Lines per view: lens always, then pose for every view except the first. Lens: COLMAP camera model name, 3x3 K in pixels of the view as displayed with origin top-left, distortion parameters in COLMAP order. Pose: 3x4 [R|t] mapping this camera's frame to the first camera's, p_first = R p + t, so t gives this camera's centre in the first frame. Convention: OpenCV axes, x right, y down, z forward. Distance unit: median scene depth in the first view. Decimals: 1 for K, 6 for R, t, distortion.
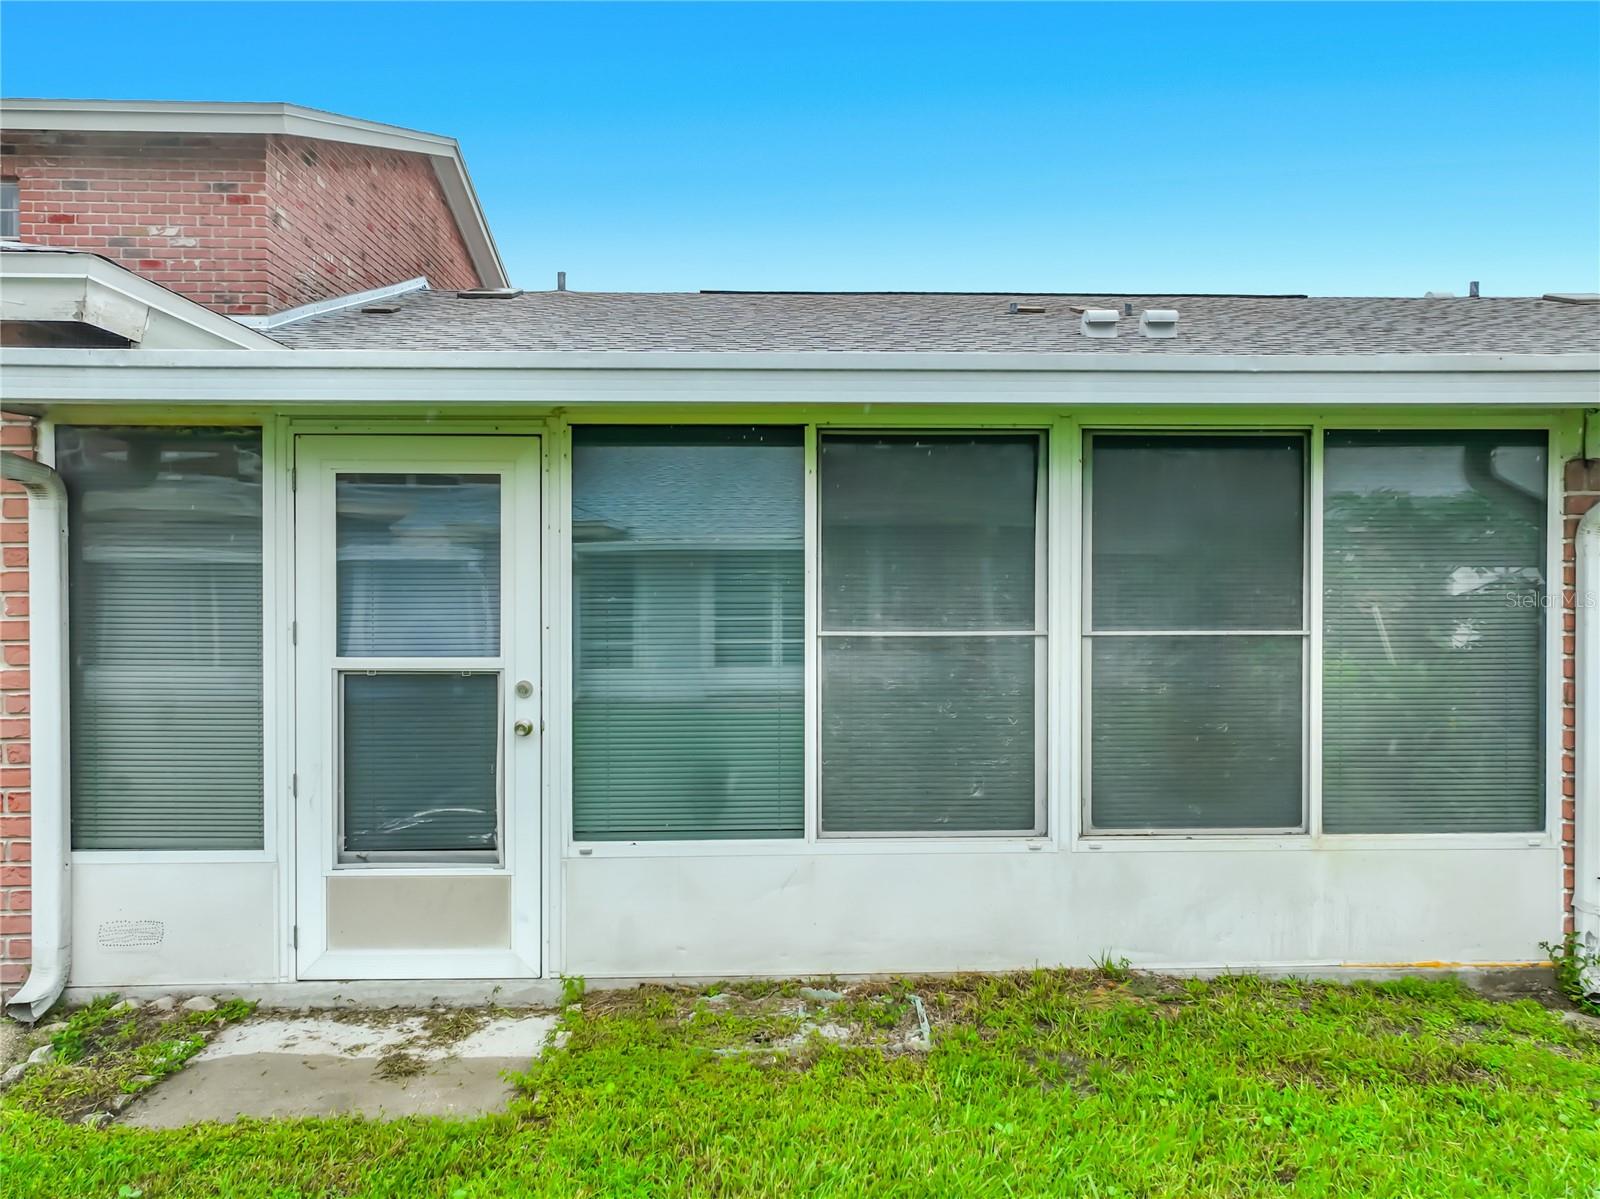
lens RADIAL K [[1147.3, 0, 793.3], [0, 1147.3, 592.2], [0, 0, 1]] dist [-0.000050, 0.013930]
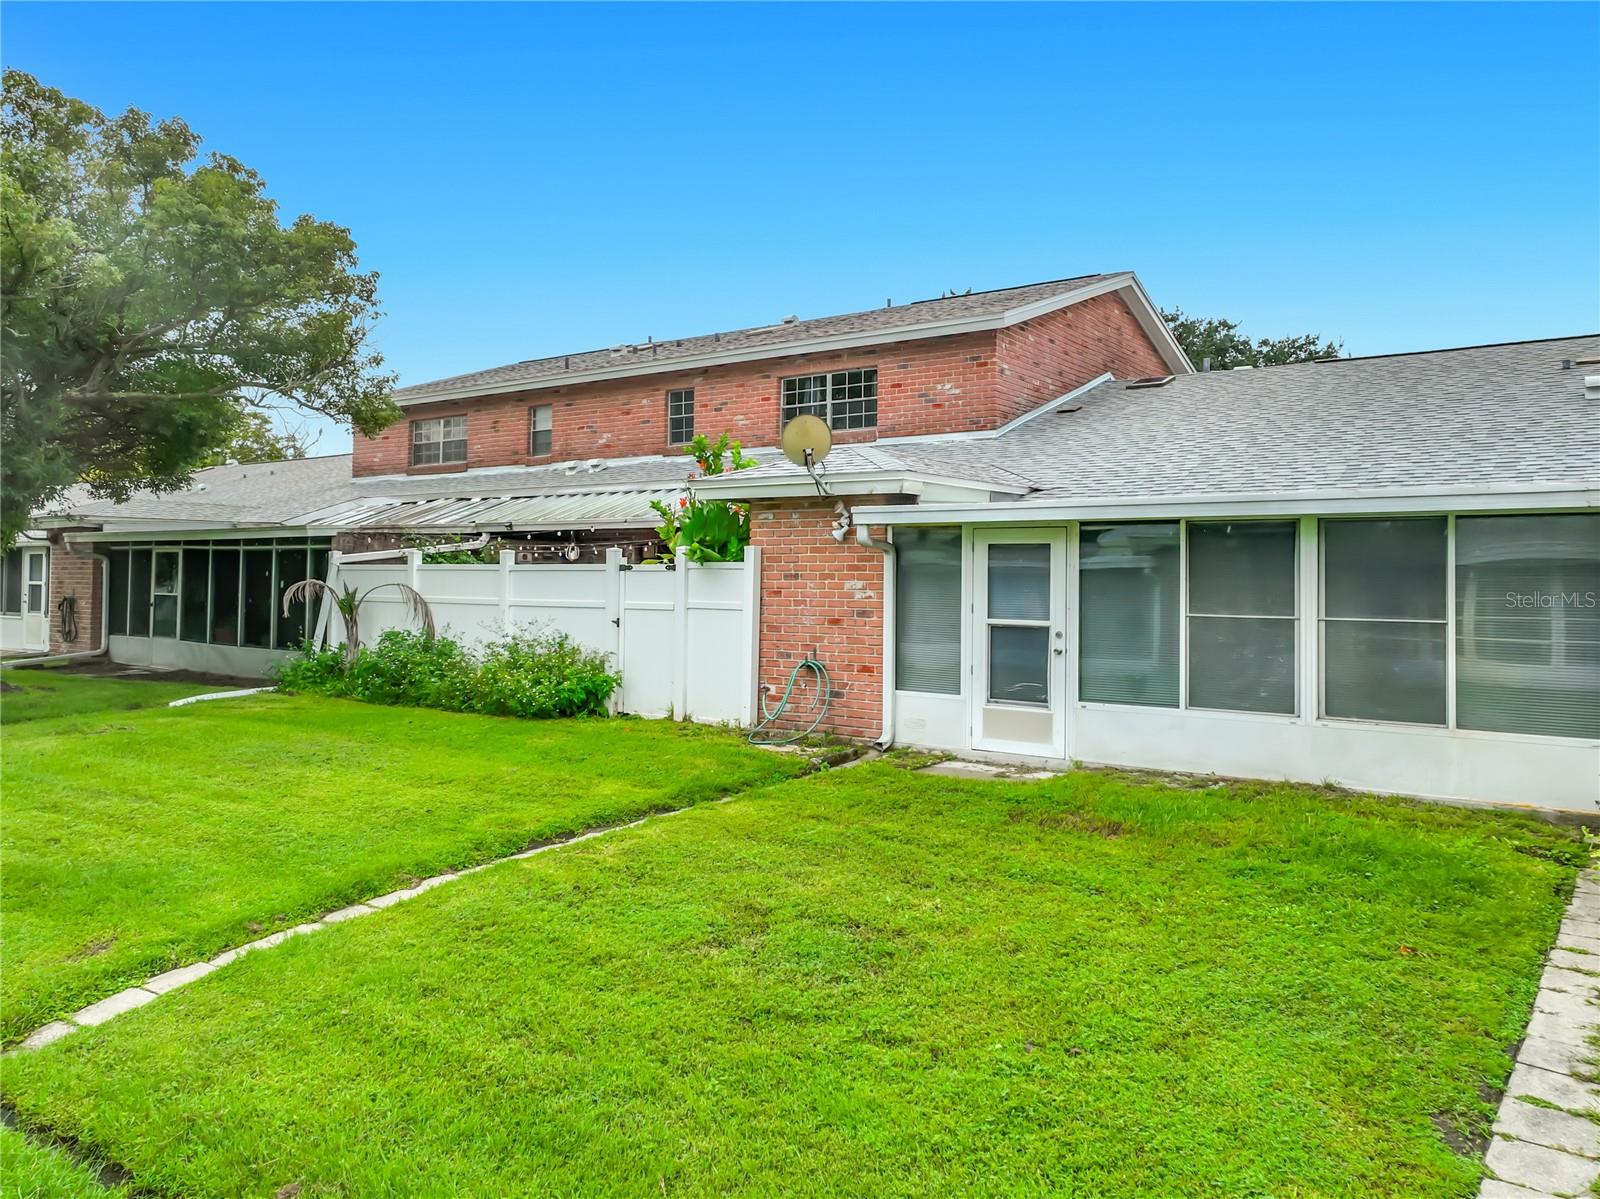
lens RADIAL K [[1147.3, 0, 794.9], [0, 1147.3, 560.5], [0, 0, 1]] dist [-0.000050, 0.013930]
pose [[0.796210, 0.000584, -0.605021, 0.744729], [-0.016950, 0.999629, -0.021341, -0.008463], [0.604783, 0.027247, 0.795924, -1.184851]]
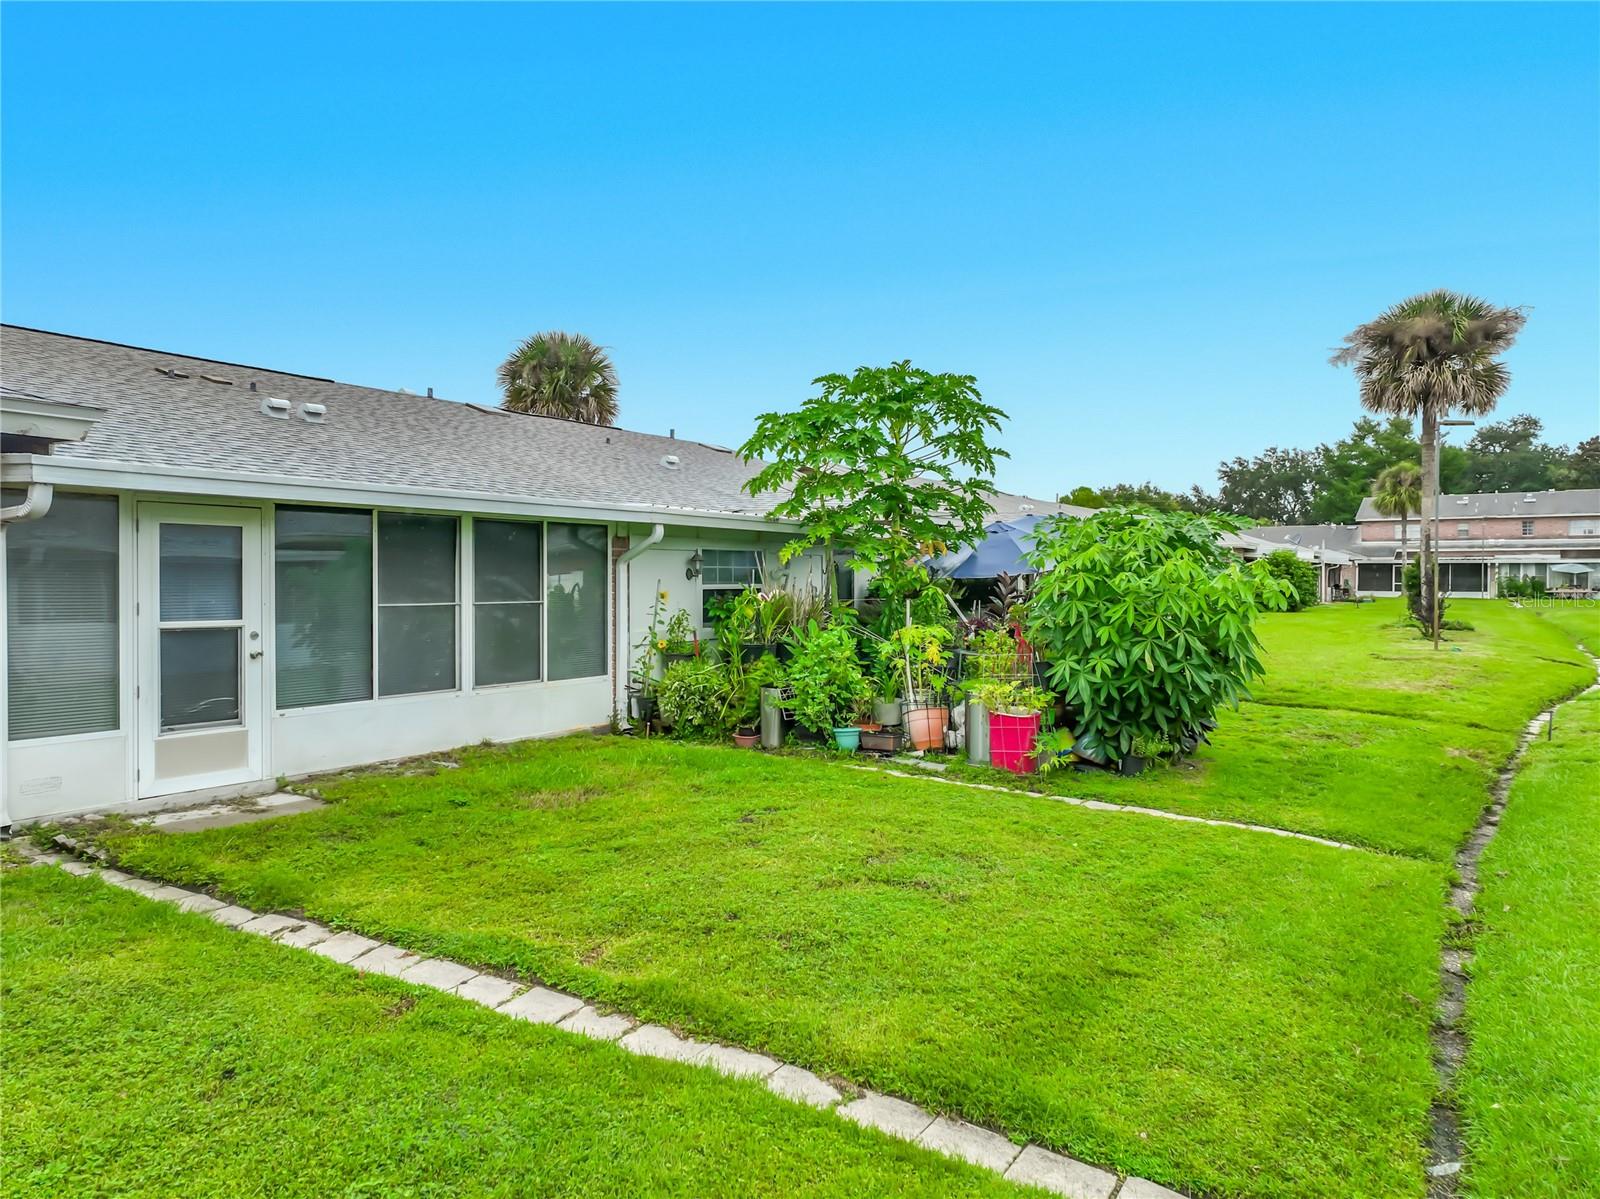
lens RADIAL K [[1147.3, 0, 805.8], [0, 1147.3, 601.8], [0, 0, 1]] dist [-0.000050, 0.013930]
pose [[0.554582, -0.013901, 0.832013, -1.334480], [0.007845, 0.999903, 0.011477, 0.010491], [-0.832092, 0.000162, 0.554637, -0.882947]]
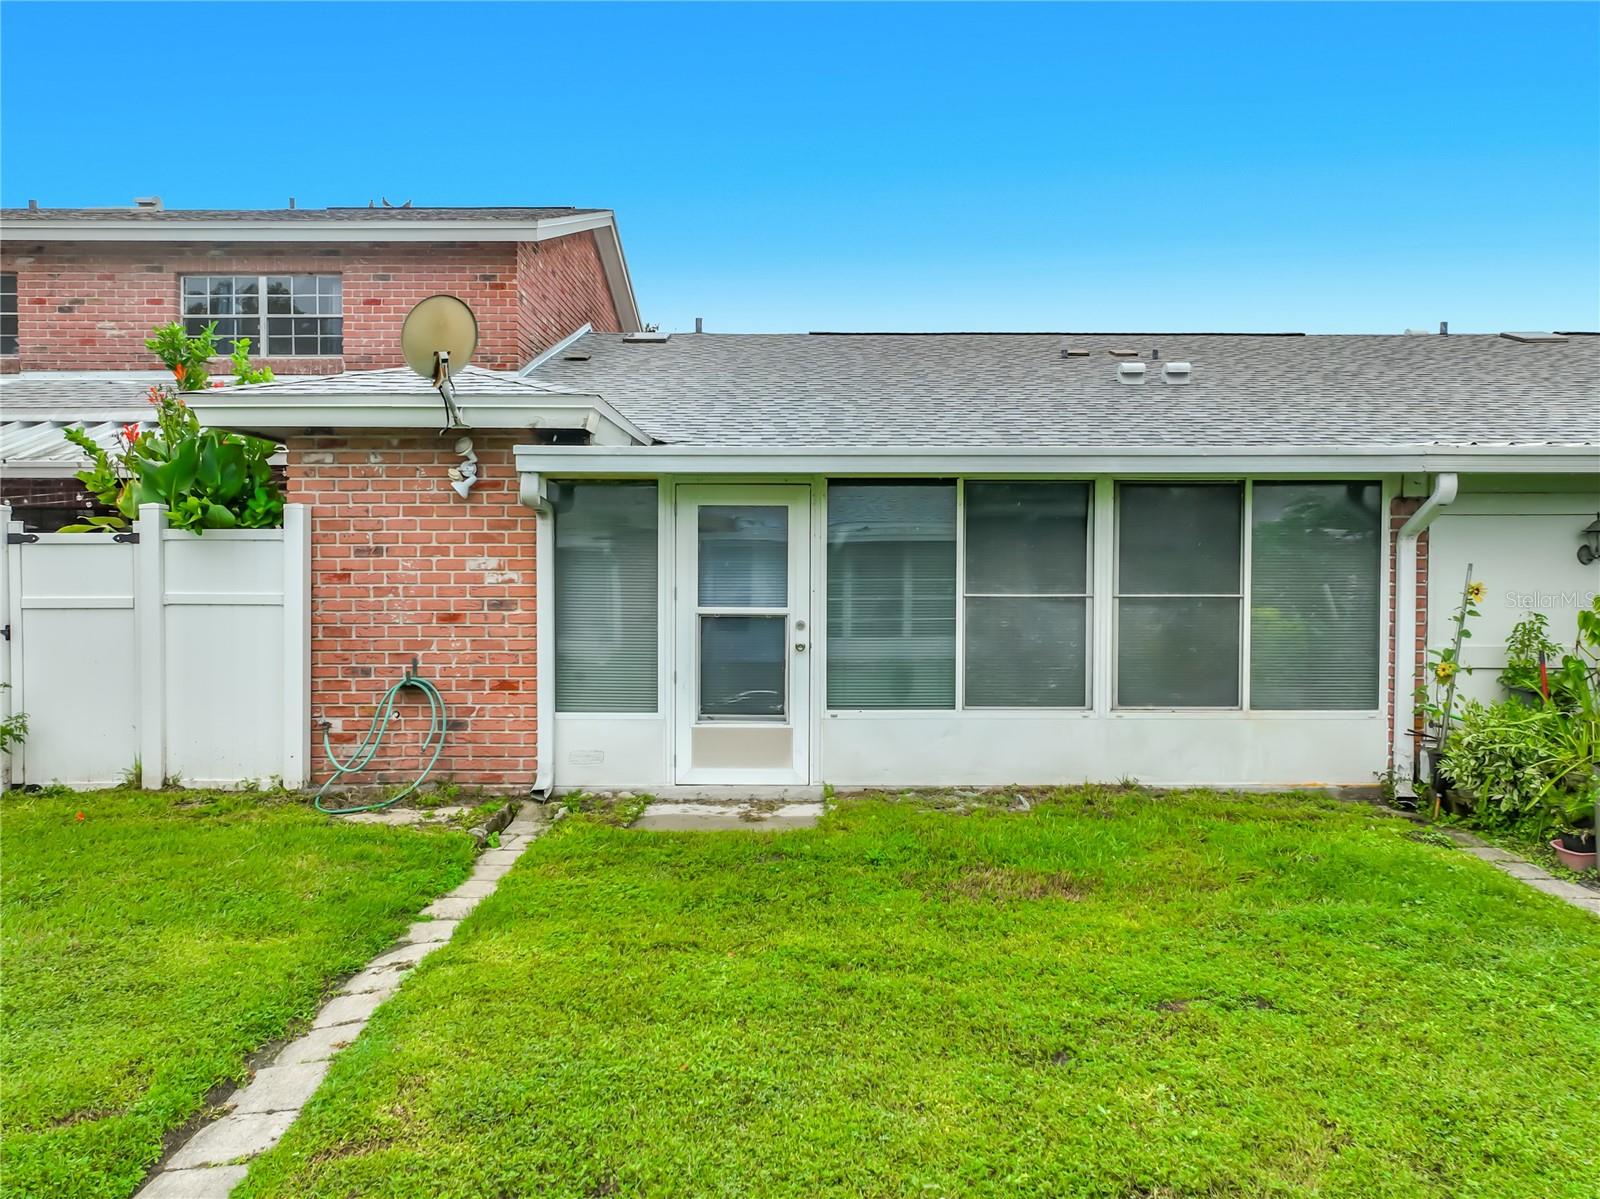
lens RADIAL K [[1147.3, 0, 791.7], [0, 1147.3, 588.4], [0, 0, 1]] dist [-0.000050, 0.013930]
pose [[0.999434, 0.003630, -0.033454, -0.185067], [-0.003297, 0.999945, 0.009998, 0.008700], [0.033488, -0.009882, 0.999390, -0.788687]]
